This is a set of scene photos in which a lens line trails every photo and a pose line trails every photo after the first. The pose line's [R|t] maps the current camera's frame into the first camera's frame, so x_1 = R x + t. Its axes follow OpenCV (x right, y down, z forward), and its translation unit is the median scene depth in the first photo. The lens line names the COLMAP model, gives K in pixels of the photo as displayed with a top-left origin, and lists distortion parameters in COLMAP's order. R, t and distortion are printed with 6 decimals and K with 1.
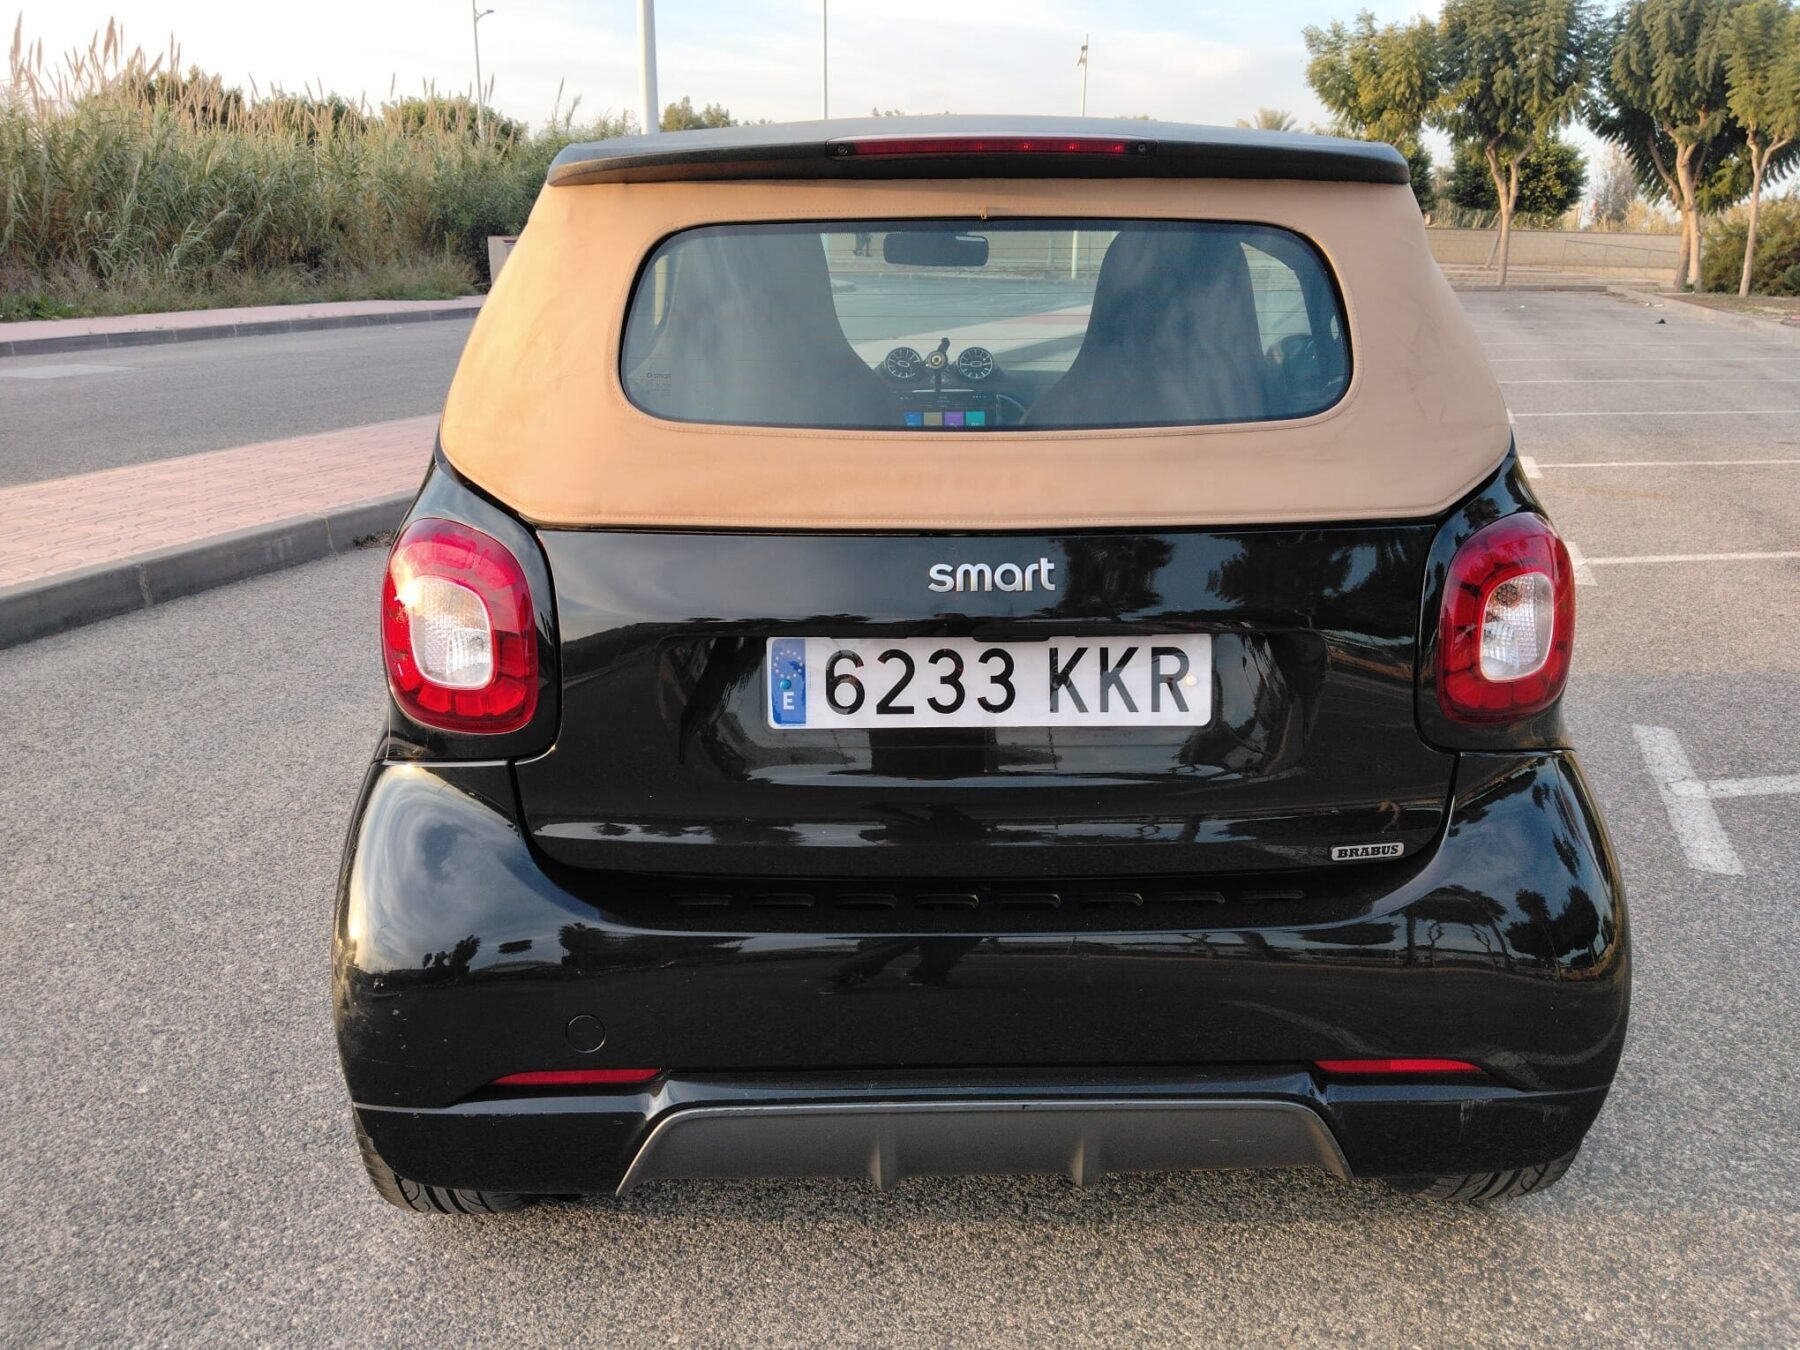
lens RADIAL K [[1477.2, 0, 900.0], [0, 1477.2, 675.0], [0, 0, 1]] dist [-0.088340, 0.096221]
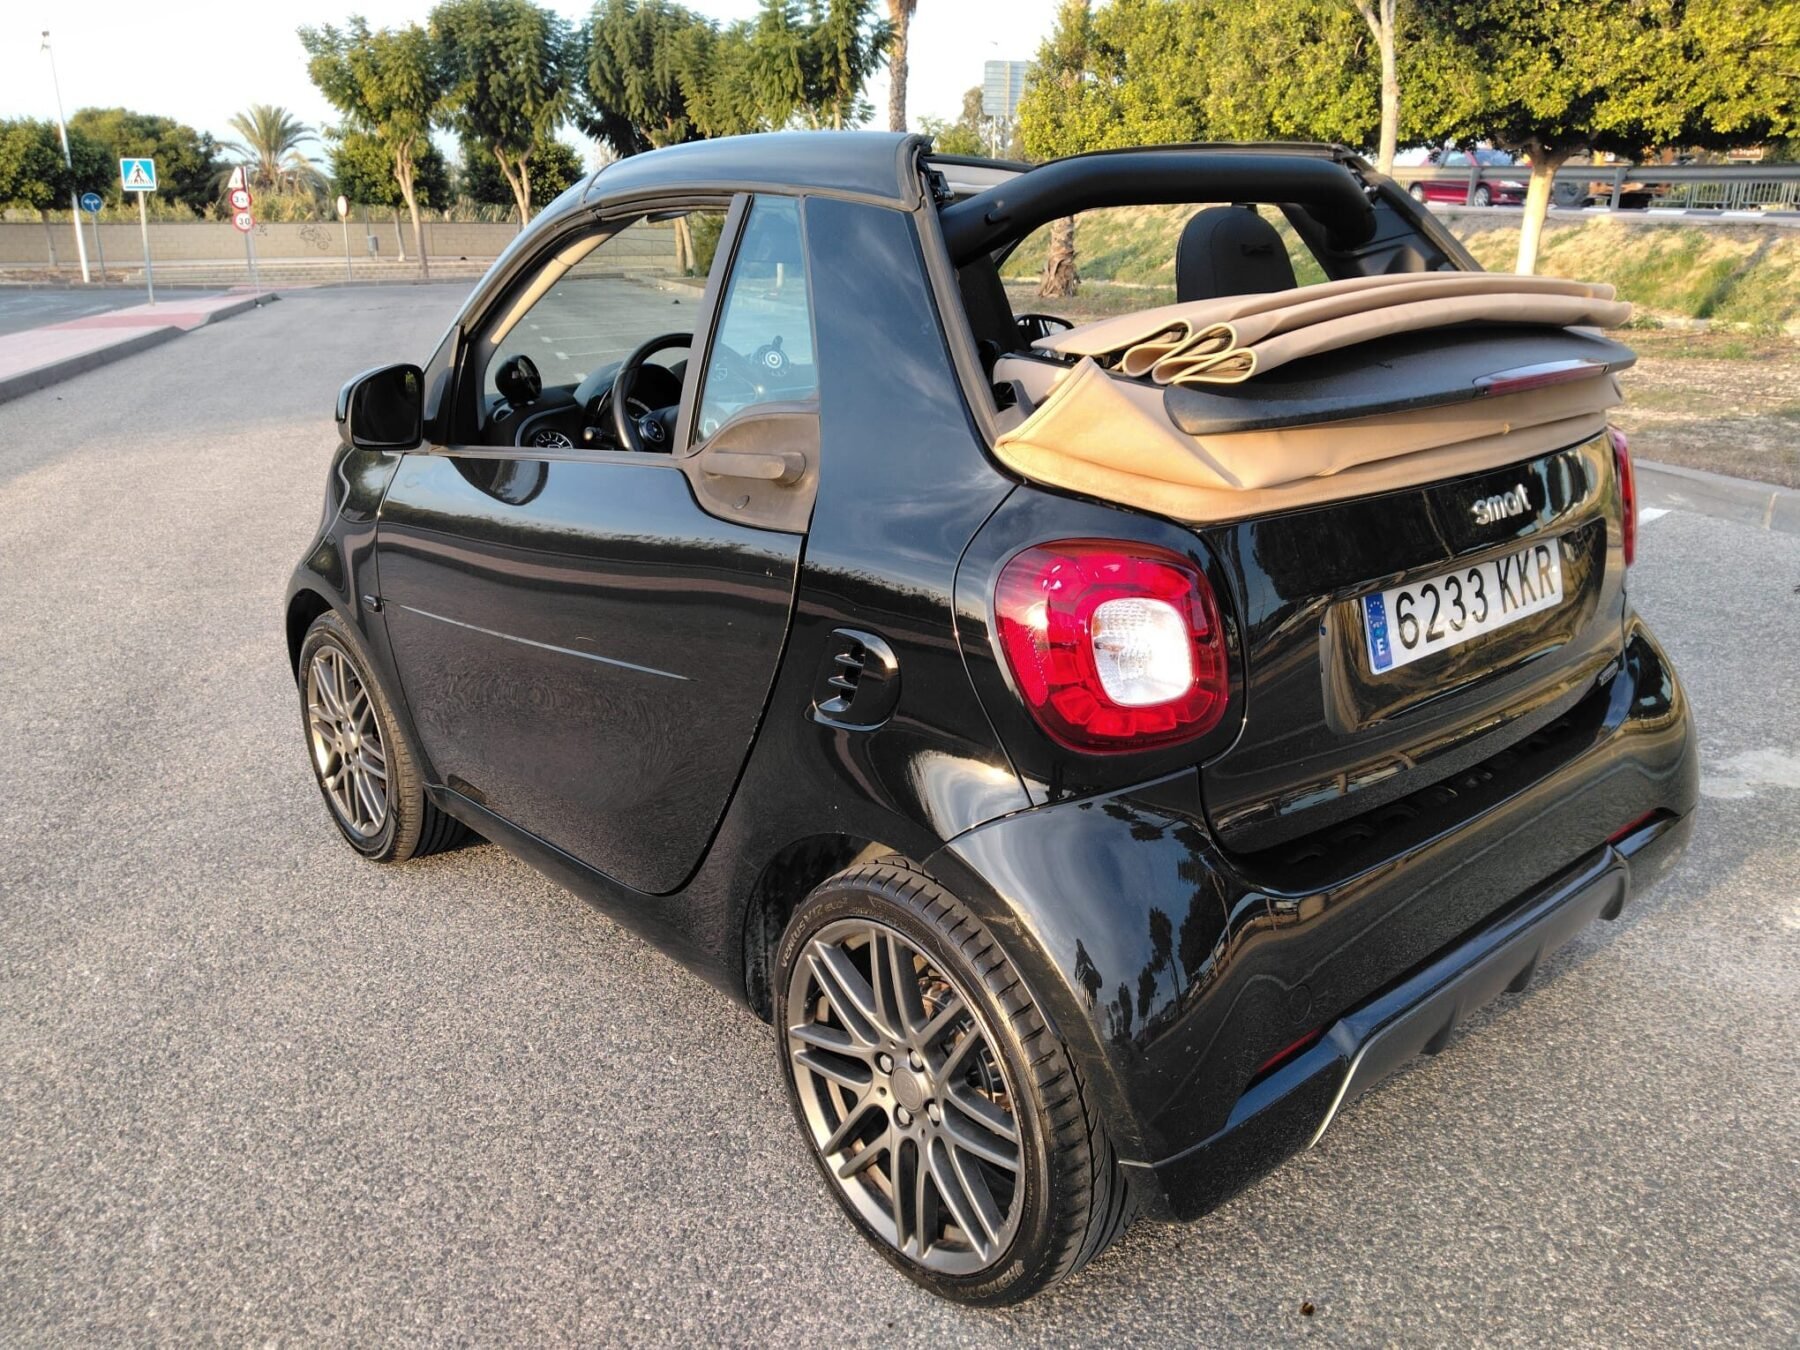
lens RADIAL K [[1434.4, 0, 908.5], [0, 1434.4, 689.2], [0, 0, 1]] dist [0.074438, -0.142955]
pose [[0.806752, -0.195572, 0.557587, -0.030641], [0.188005, 0.979558, 0.071560, 0.015552], [-0.560184, 0.047098, 0.827028, -0.052659]]
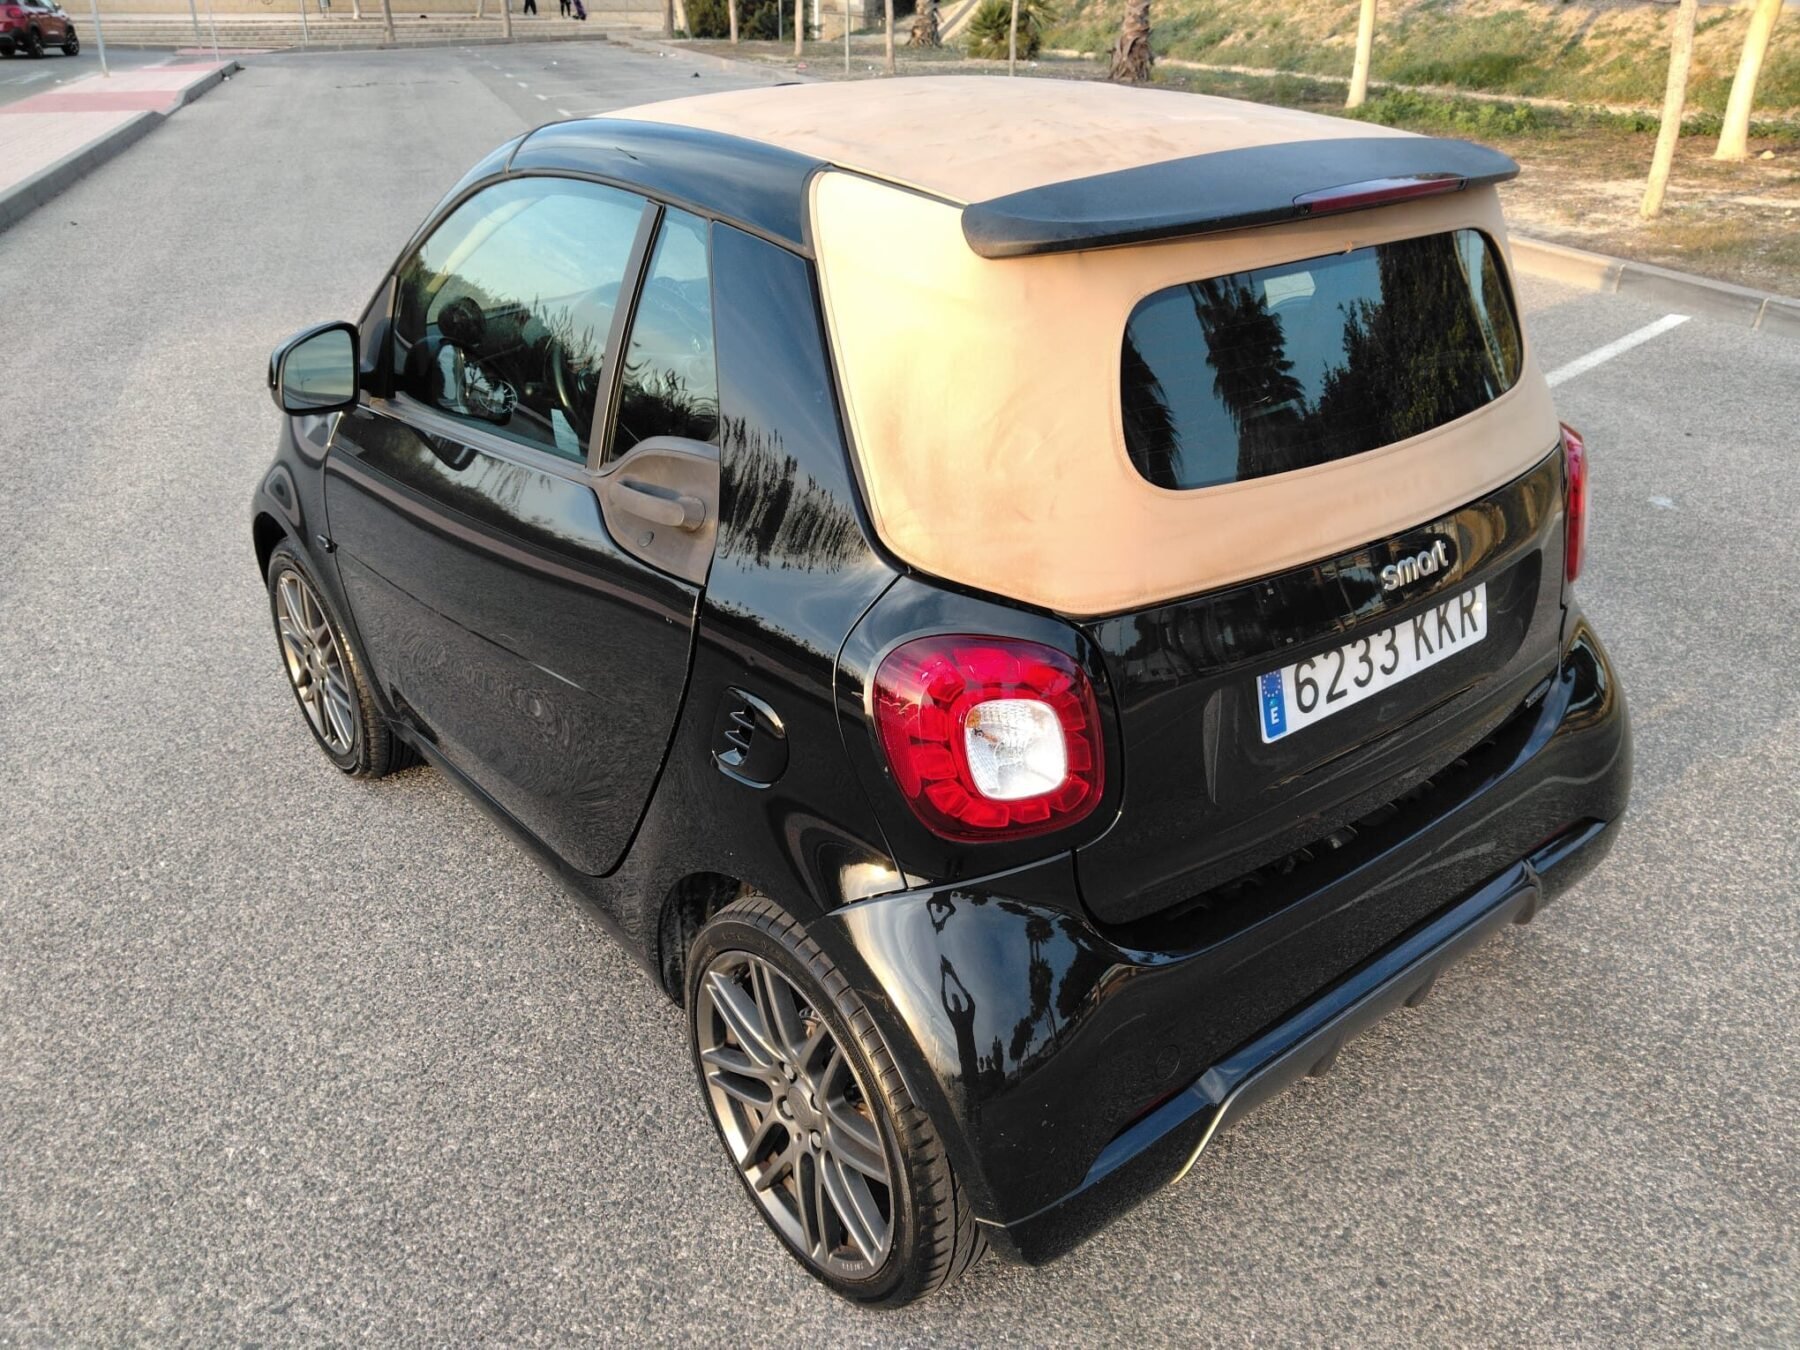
lens RADIAL K [[1449.5, 0, 900.0], [0, 1449.5, 675.0], [0, 0, 1]] dist [-0.012246, 0.000651]
pose [[0.790398, -0.270090, 0.549839, -0.040484], [0.178968, 0.960209, 0.214403, -0.013807], [-0.585868, -0.071060, 0.807285, 0.013230]]
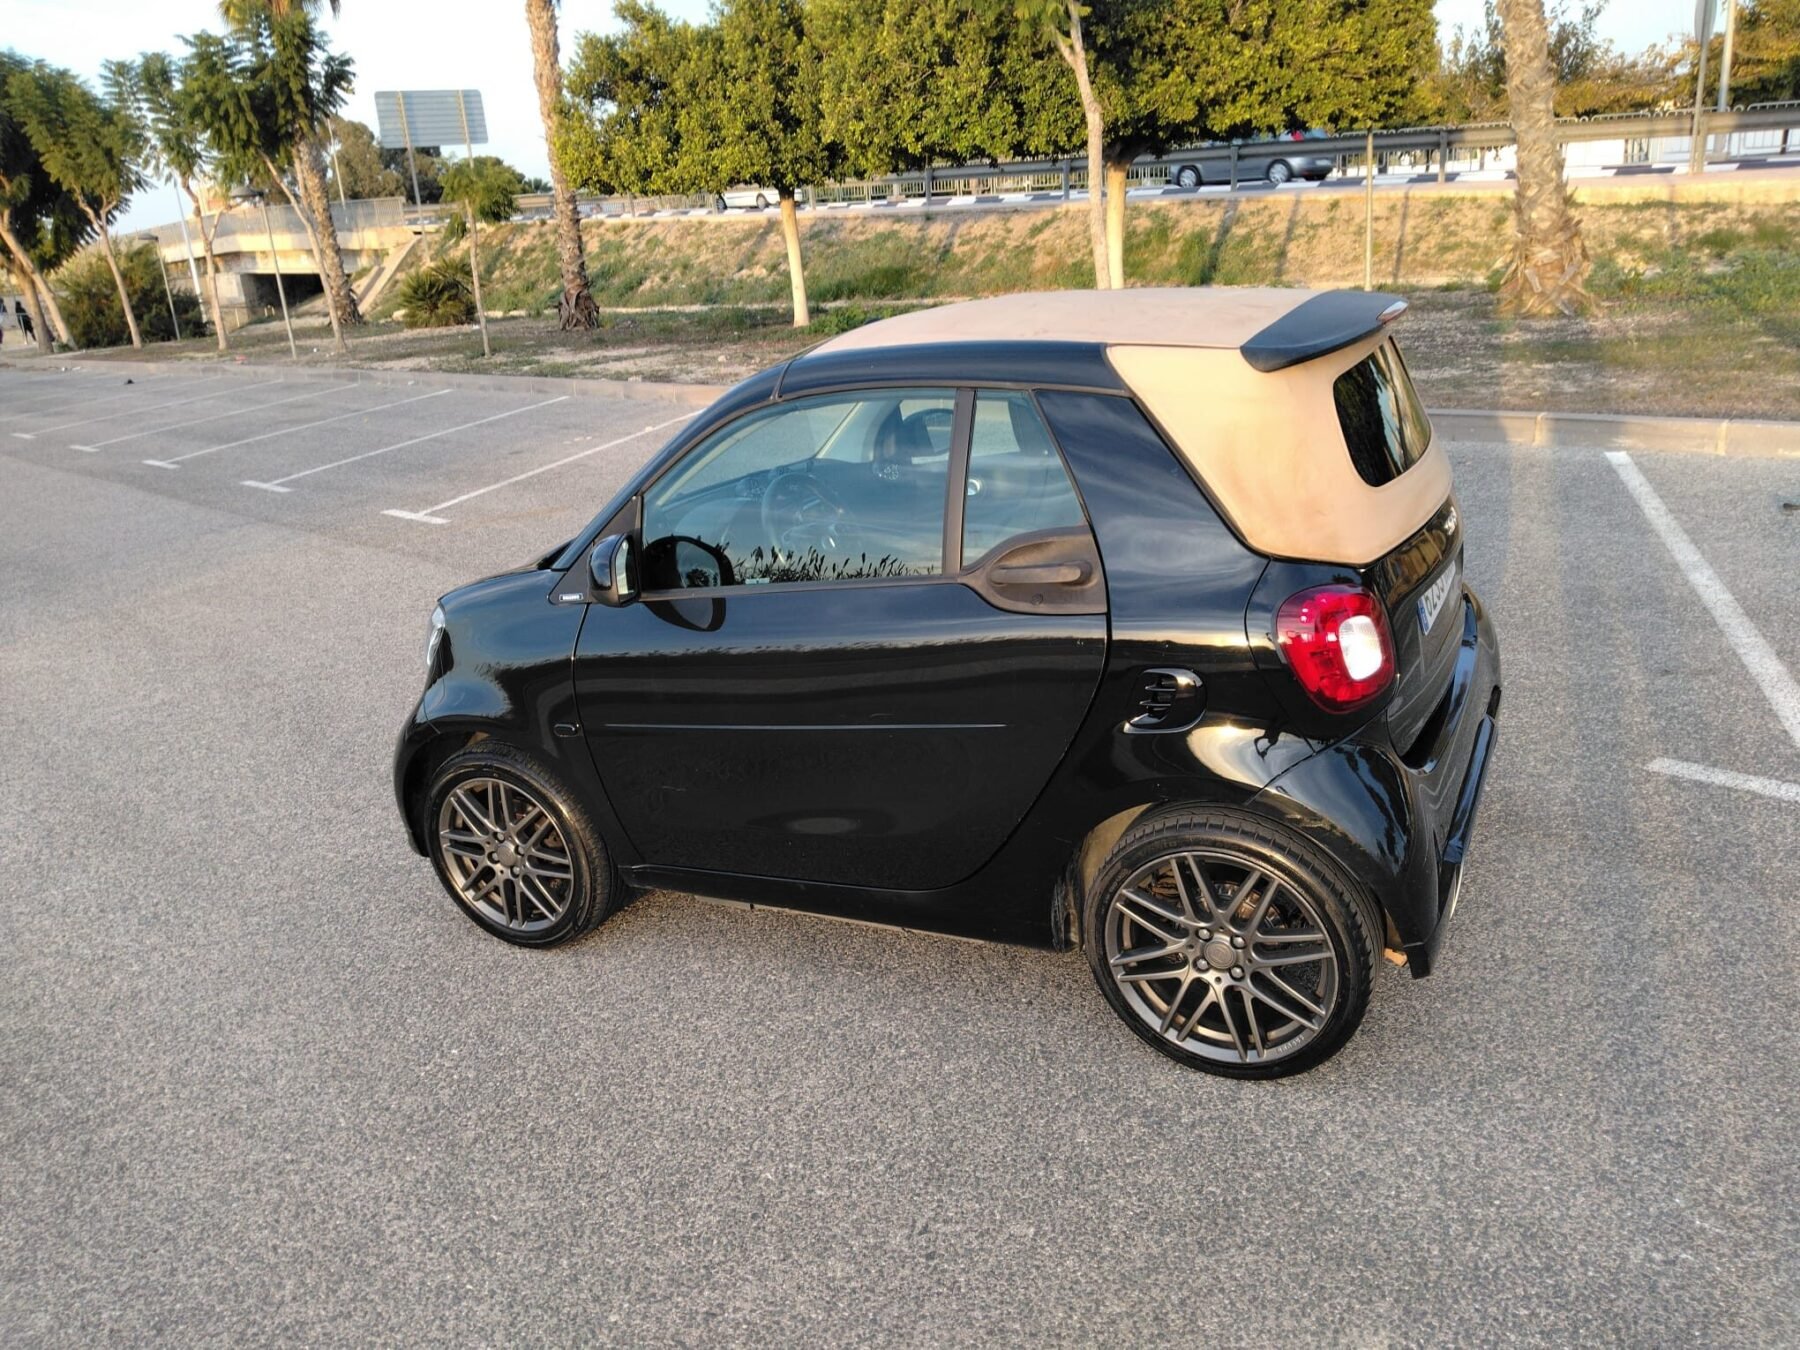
lens RADIAL K [[1440.6, 0, 904.8], [0, 1440.6, 660.6], [0, 0, 1]] dist [0.057383, -0.108582]
pose [[0.464905, -0.317506, 0.826470, -0.088067], [0.349939, 0.923372, 0.157885, -0.020911], [-0.813269, 0.215812, 0.540388, 0.026328]]
